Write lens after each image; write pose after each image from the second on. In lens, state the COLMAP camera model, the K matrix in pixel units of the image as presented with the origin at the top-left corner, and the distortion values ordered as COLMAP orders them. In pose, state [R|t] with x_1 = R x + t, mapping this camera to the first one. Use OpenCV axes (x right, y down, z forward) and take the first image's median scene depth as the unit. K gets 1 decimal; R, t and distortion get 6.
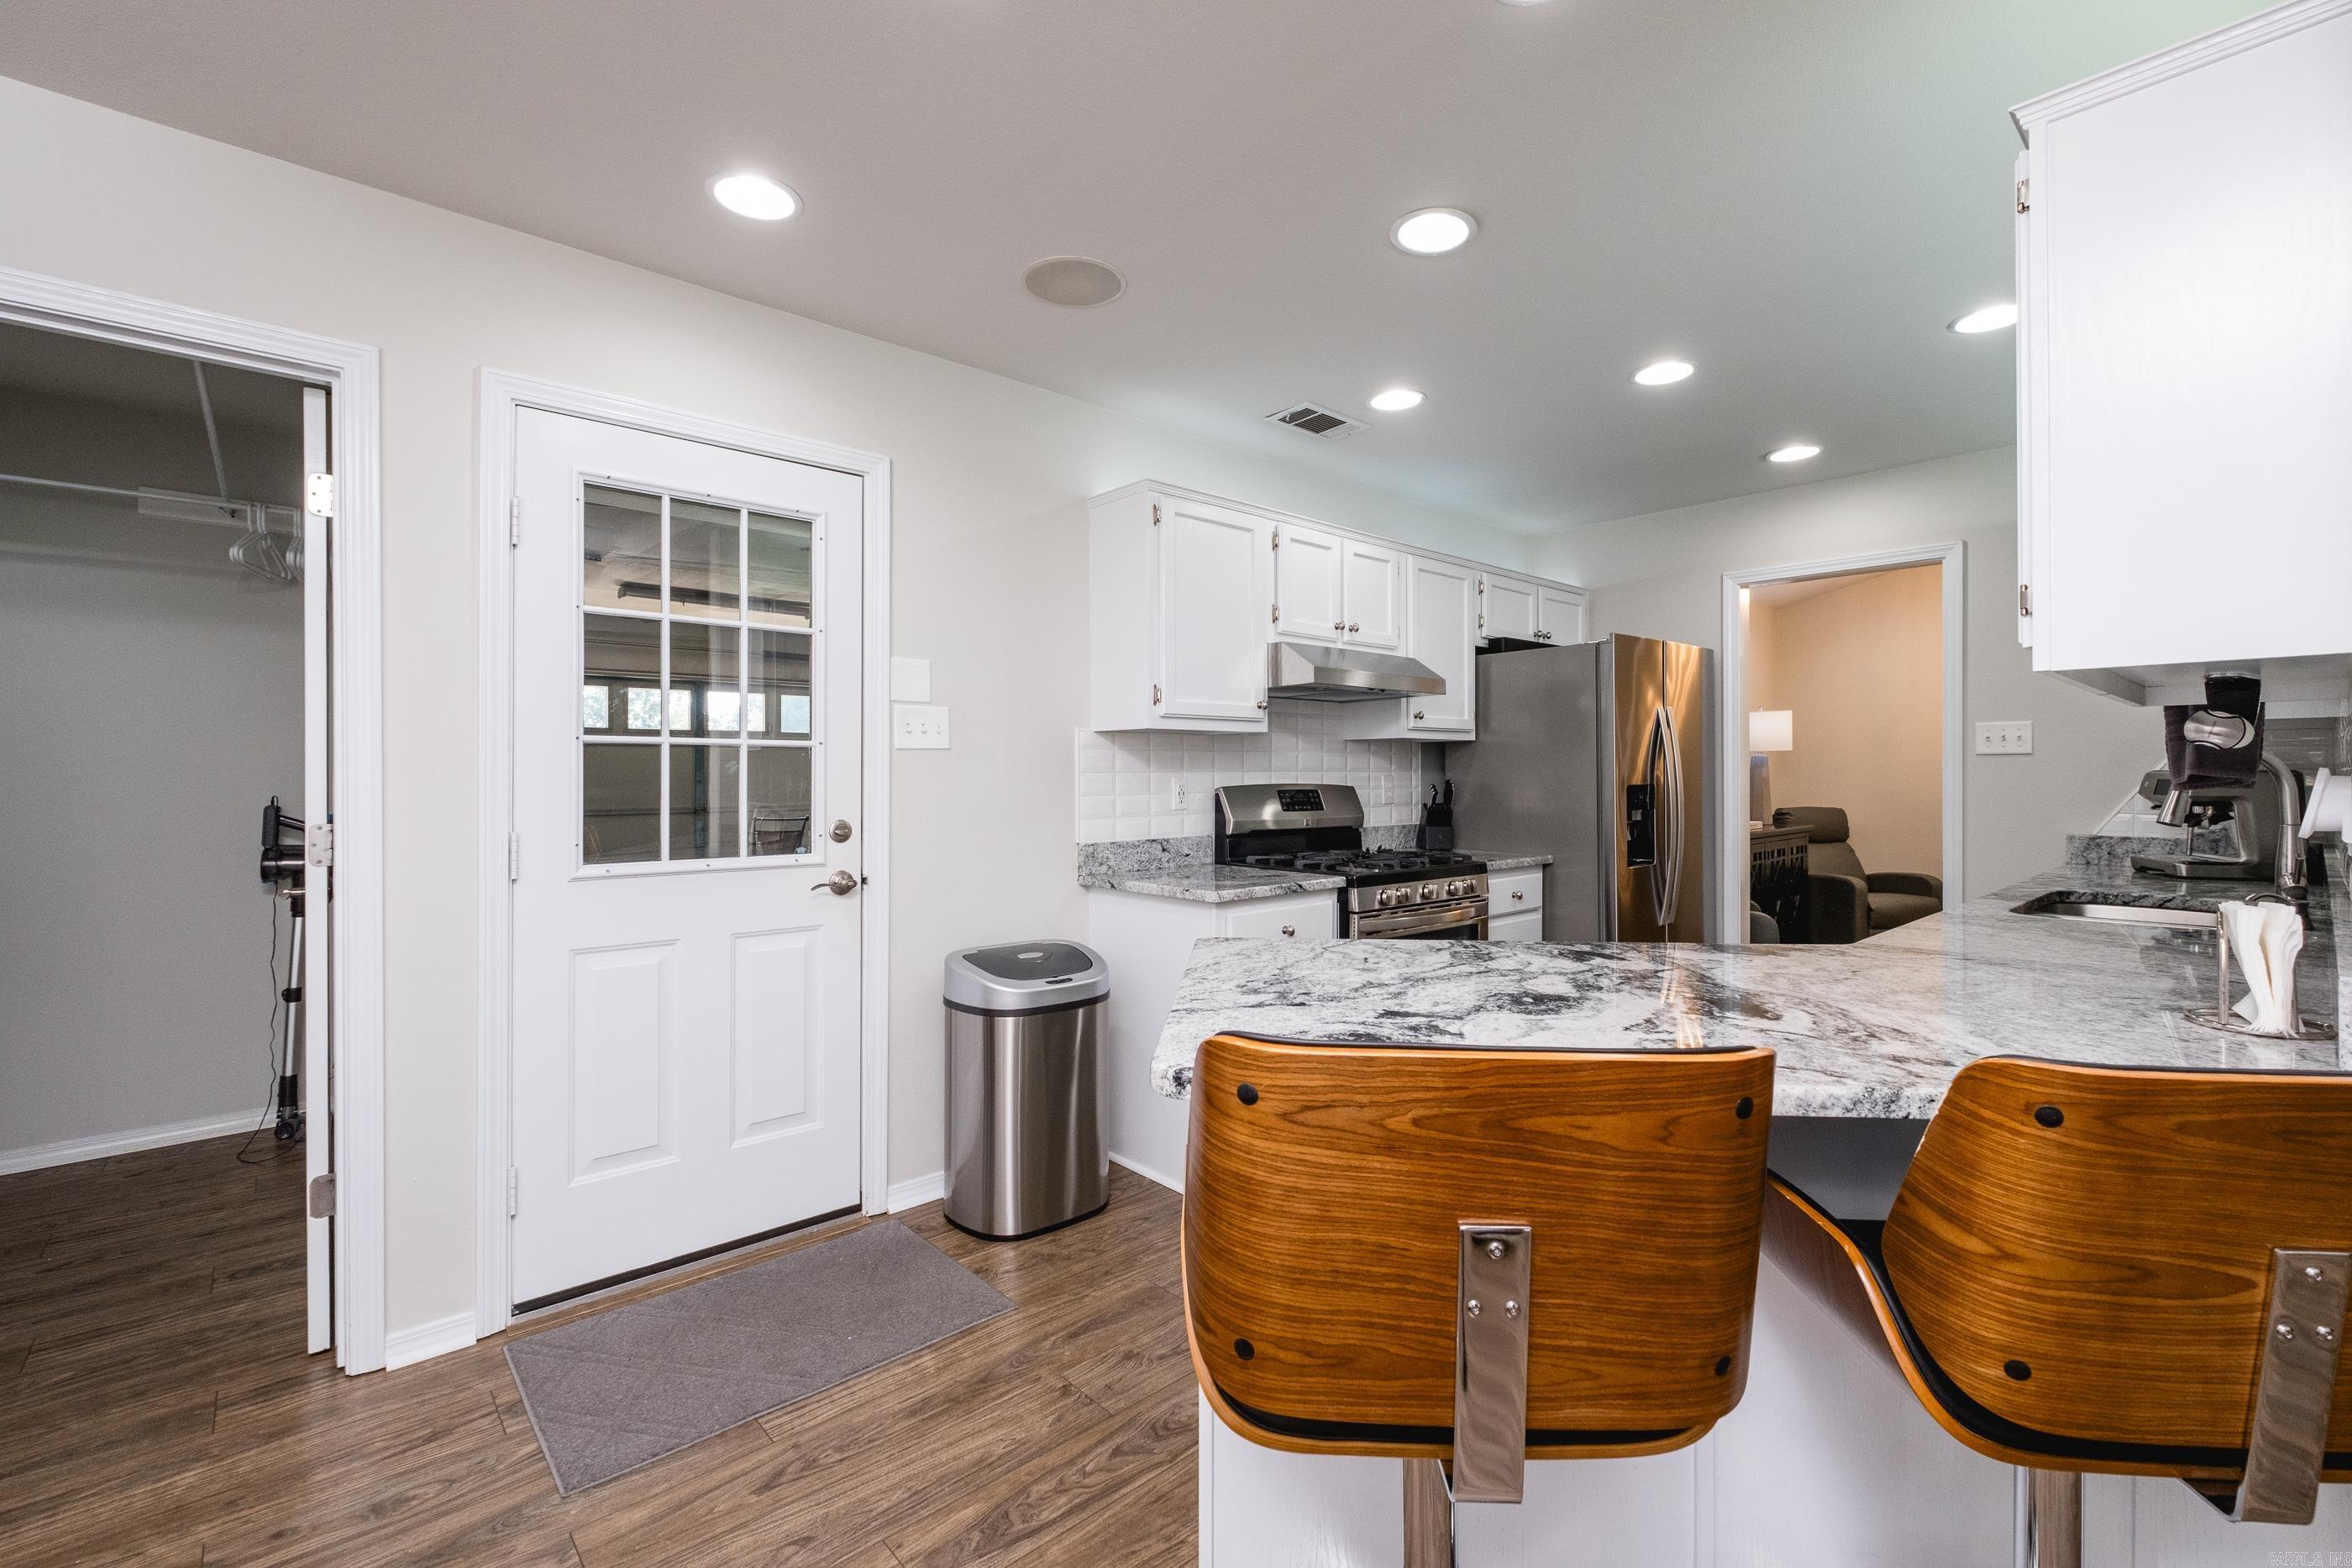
lens RADIAL K [[1026.5, 0, 1195.5], [0, 1026.5, 789.8], [0, 0, 1]] dist [0.000375, -0.000737]
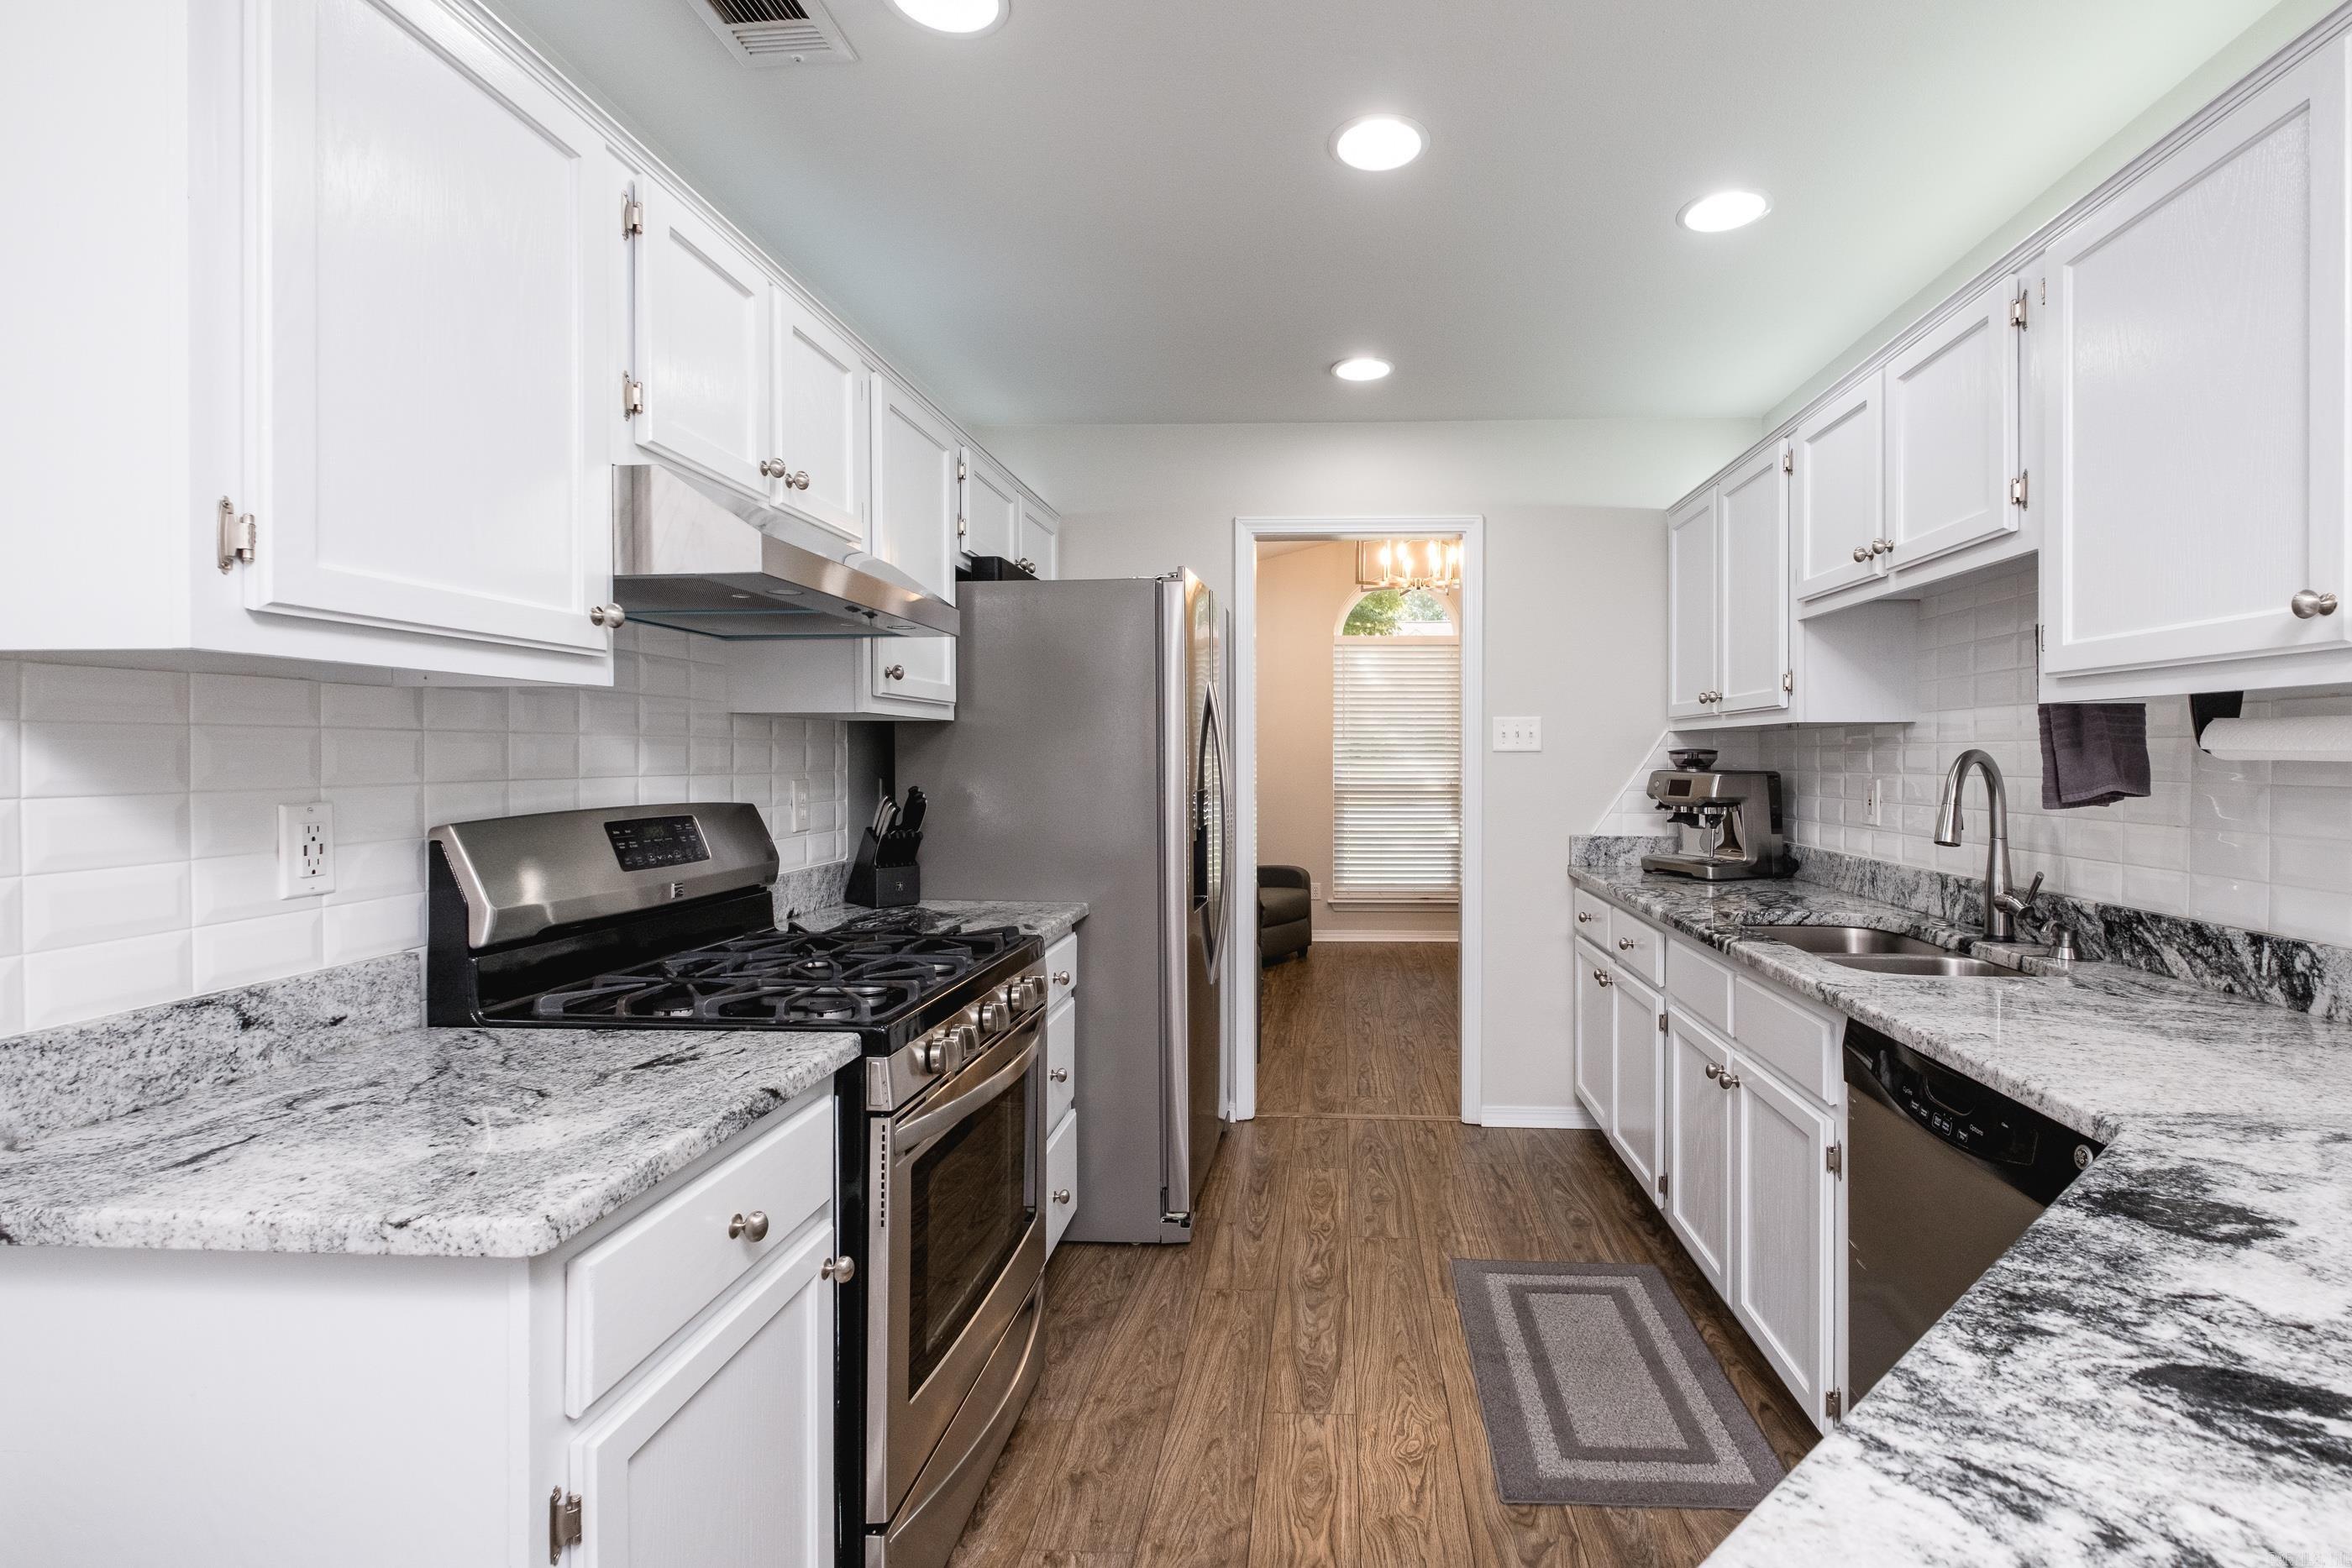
lens RADIAL K [[1045.9, 0, 1284.0], [0, 1045.9, 766.5], [0, 0, 1]] dist [-0.001834, -0.000628]
pose [[0.703723, -0.004309, 0.710462, -0.033074], [0.007890, 0.999967, -0.001751, -0.021627], [-0.710431, 0.006838, 0.703734, 0.502878]]
